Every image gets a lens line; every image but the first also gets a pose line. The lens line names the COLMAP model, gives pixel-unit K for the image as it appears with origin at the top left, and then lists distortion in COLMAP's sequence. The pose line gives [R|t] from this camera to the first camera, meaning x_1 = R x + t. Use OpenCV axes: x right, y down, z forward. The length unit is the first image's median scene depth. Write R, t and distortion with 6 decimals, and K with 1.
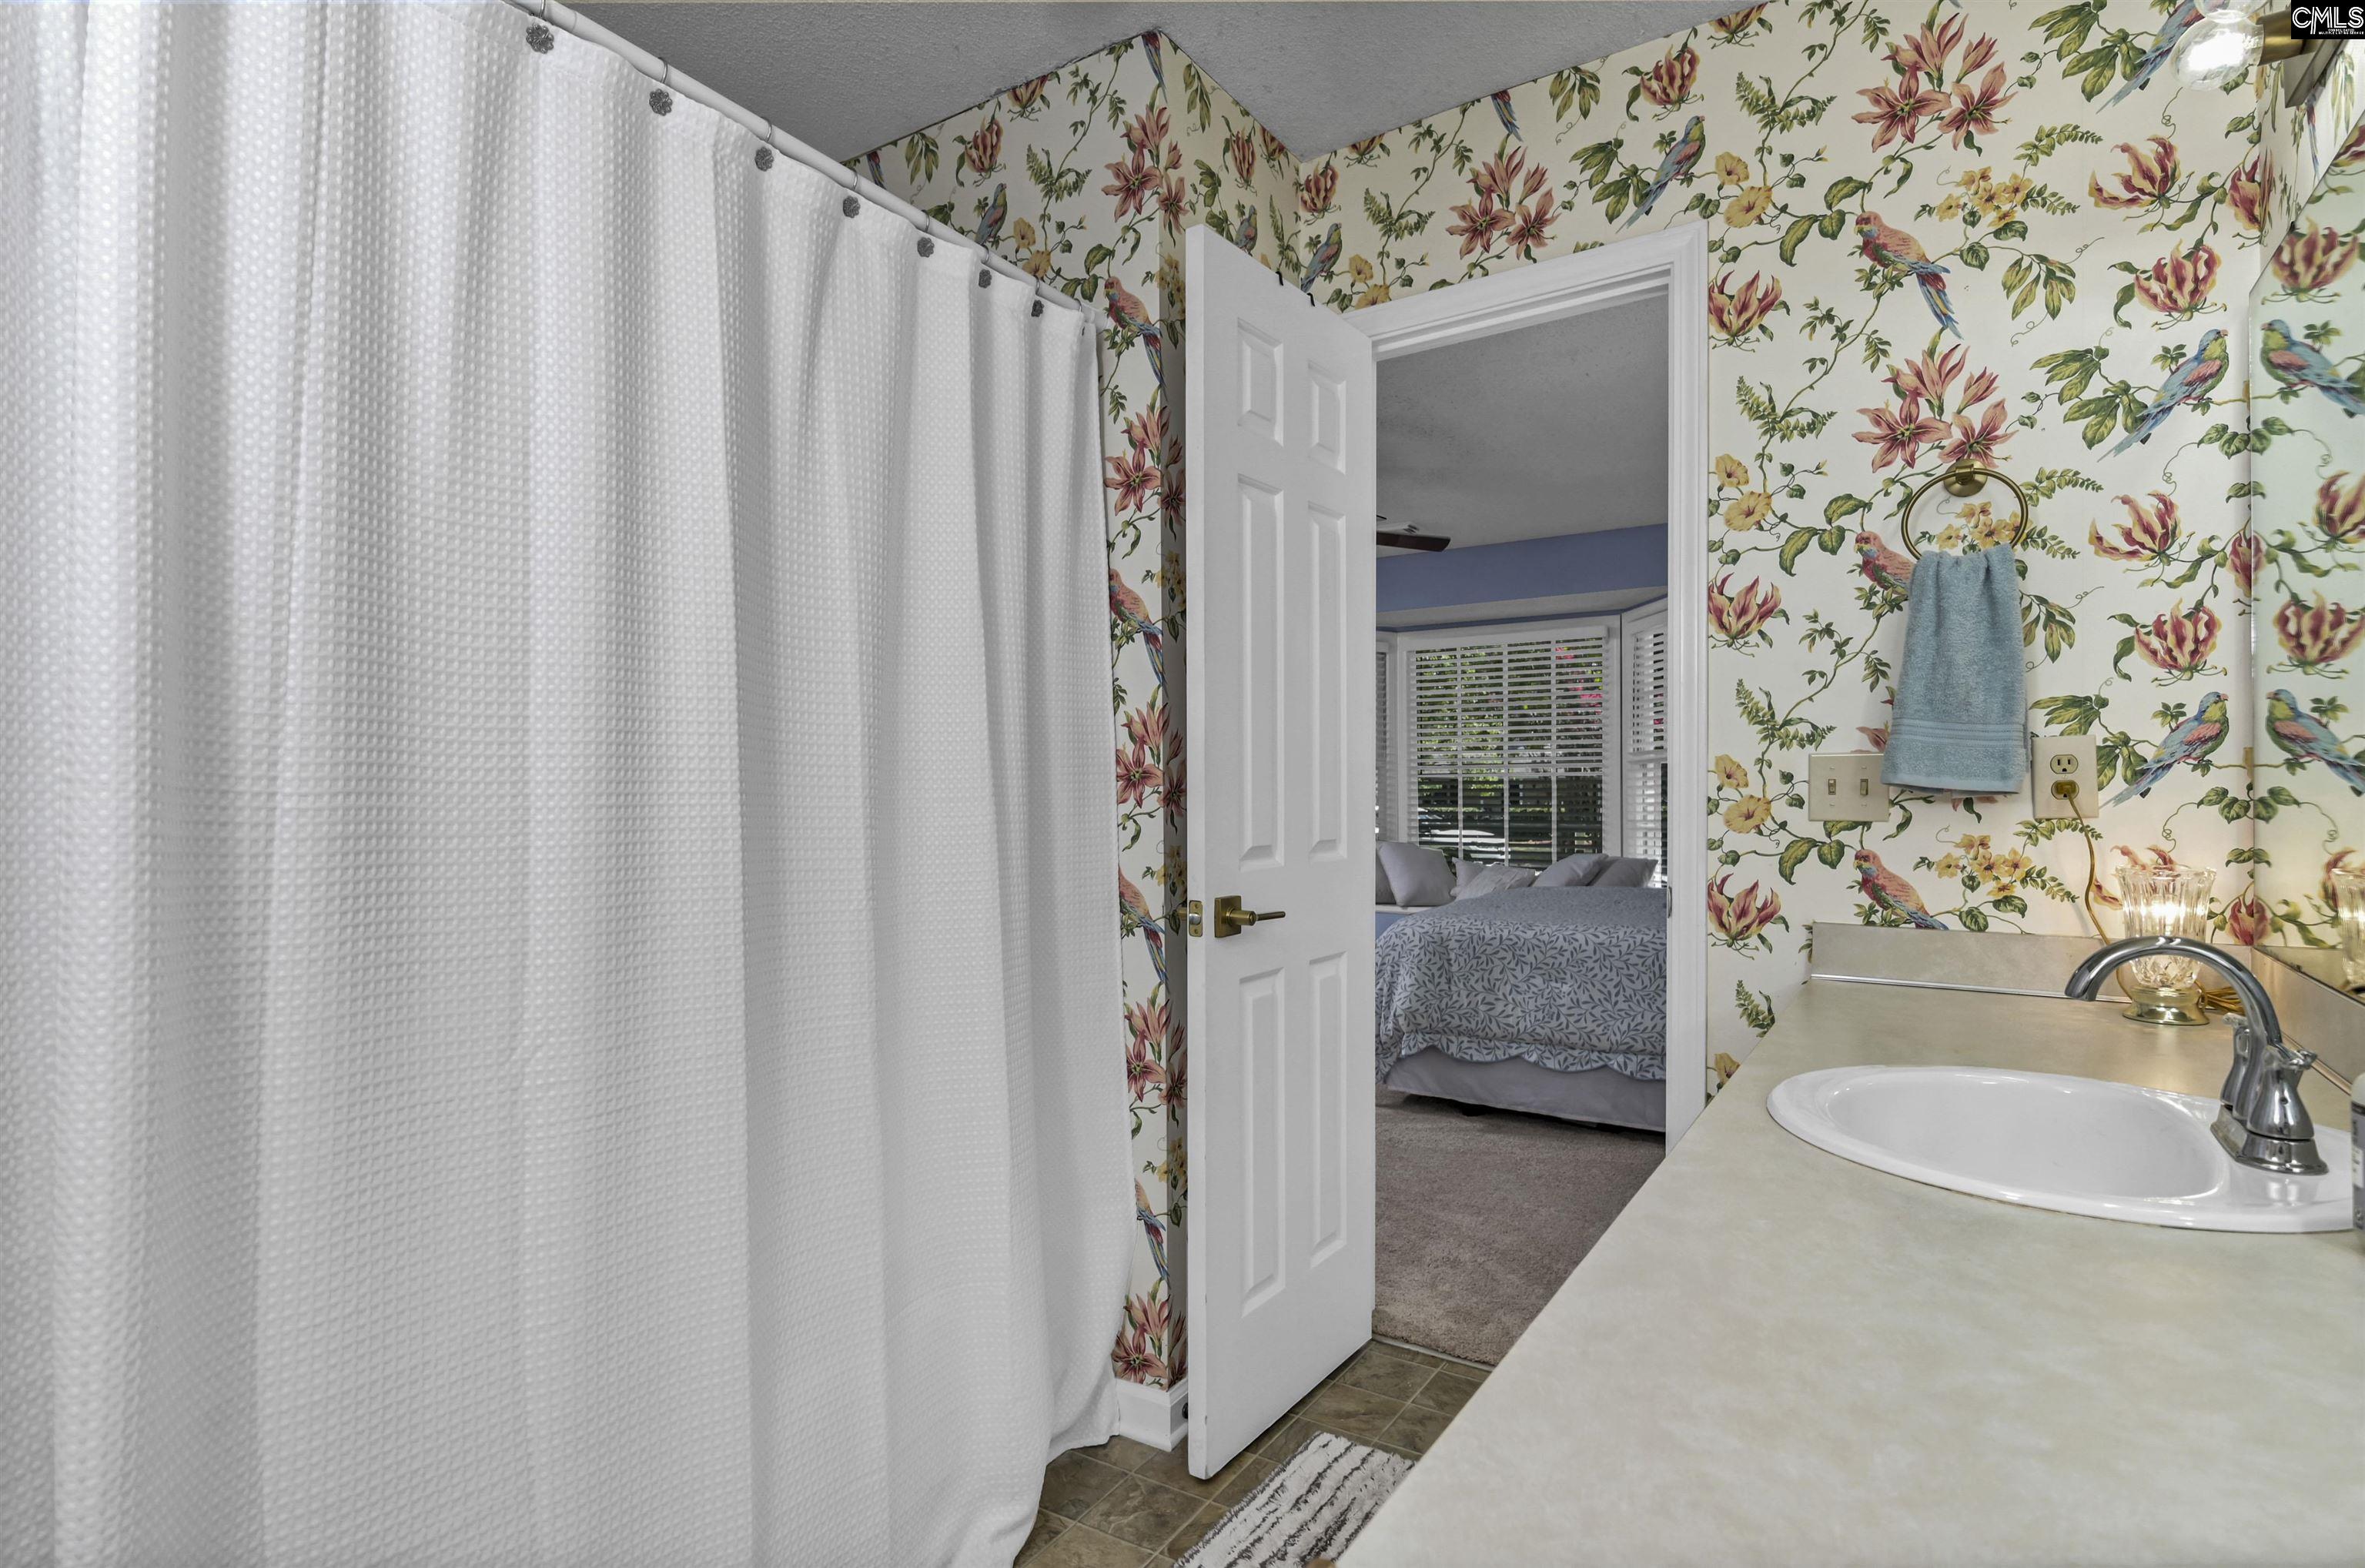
lens RADIAL K [[1175.1, 0, 1171.8], [0, 1175.1, 789.8], [0, 0, 1]] dist [-0.013117, -0.000576]
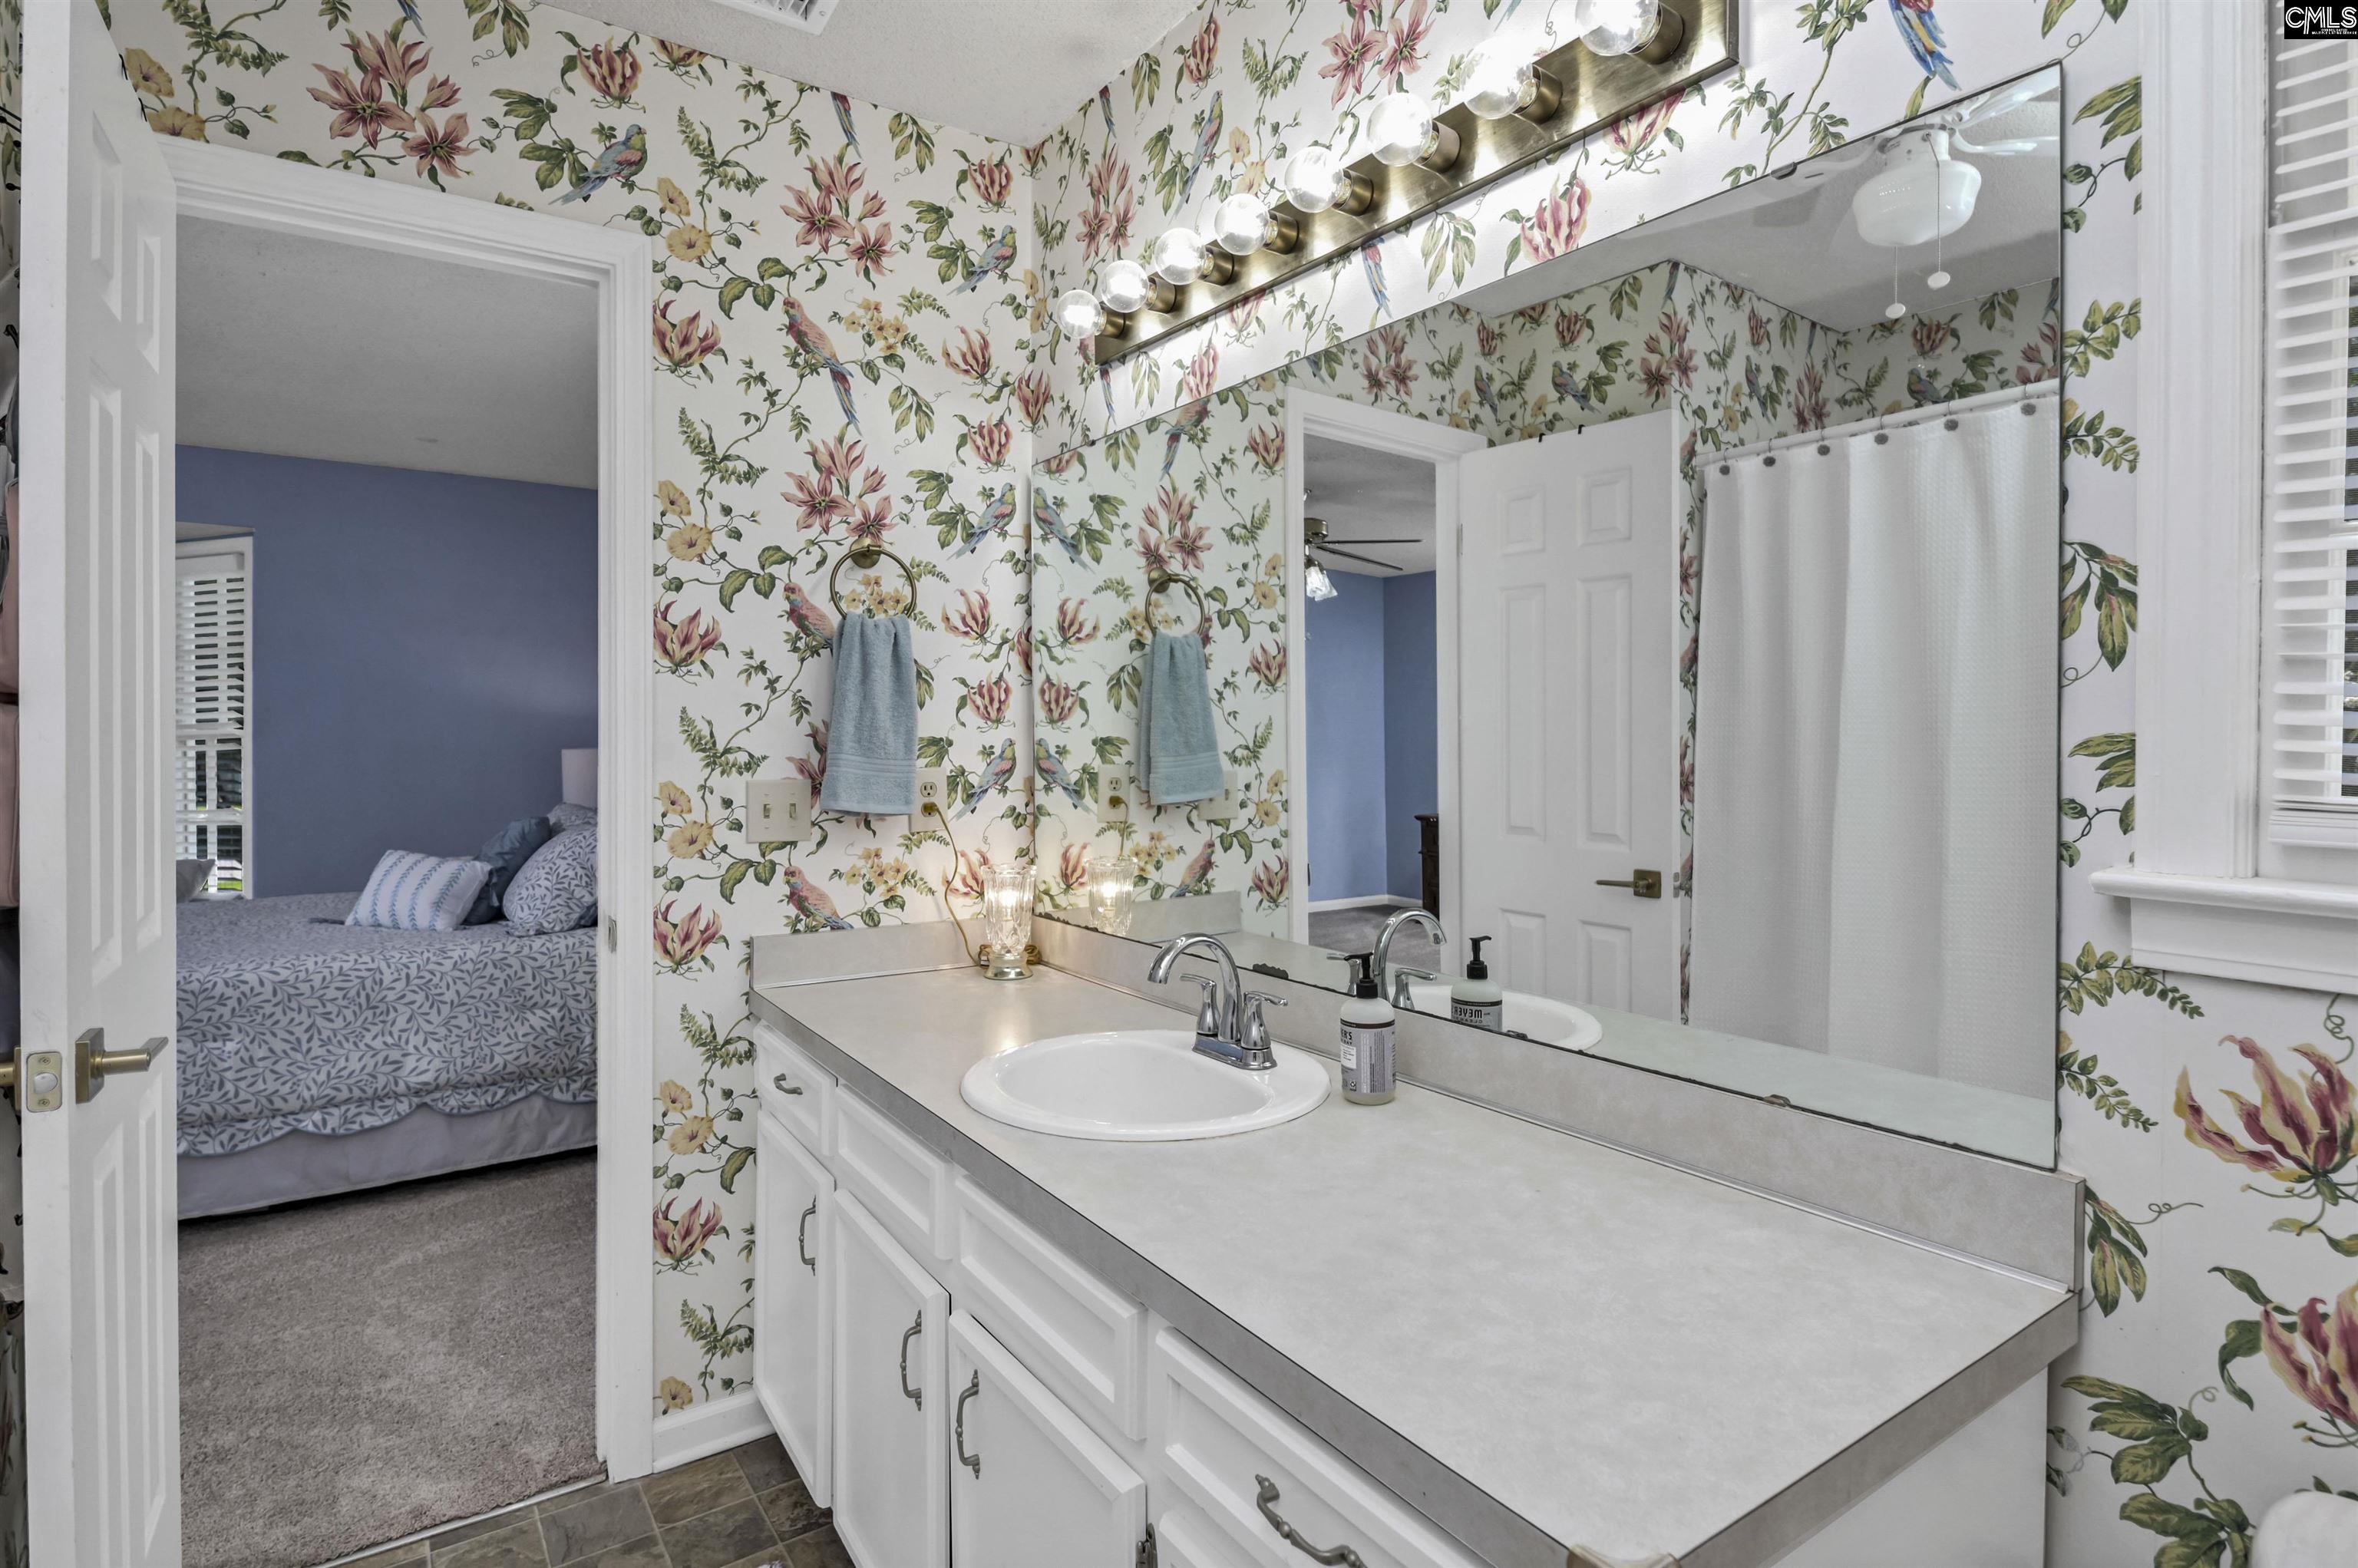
lens RADIAL K [[1189.4, 0, 1172.9], [0, 1189.4, 742.5], [0, 0, 1]] dist [-0.001429, -0.000203]
pose [[0.375914, 0.005011, 0.926641, -0.329261], [-0.002114, 0.999987, -0.004549, -0.063432], [-0.926652, -0.000249, 0.375920, 0.232942]]
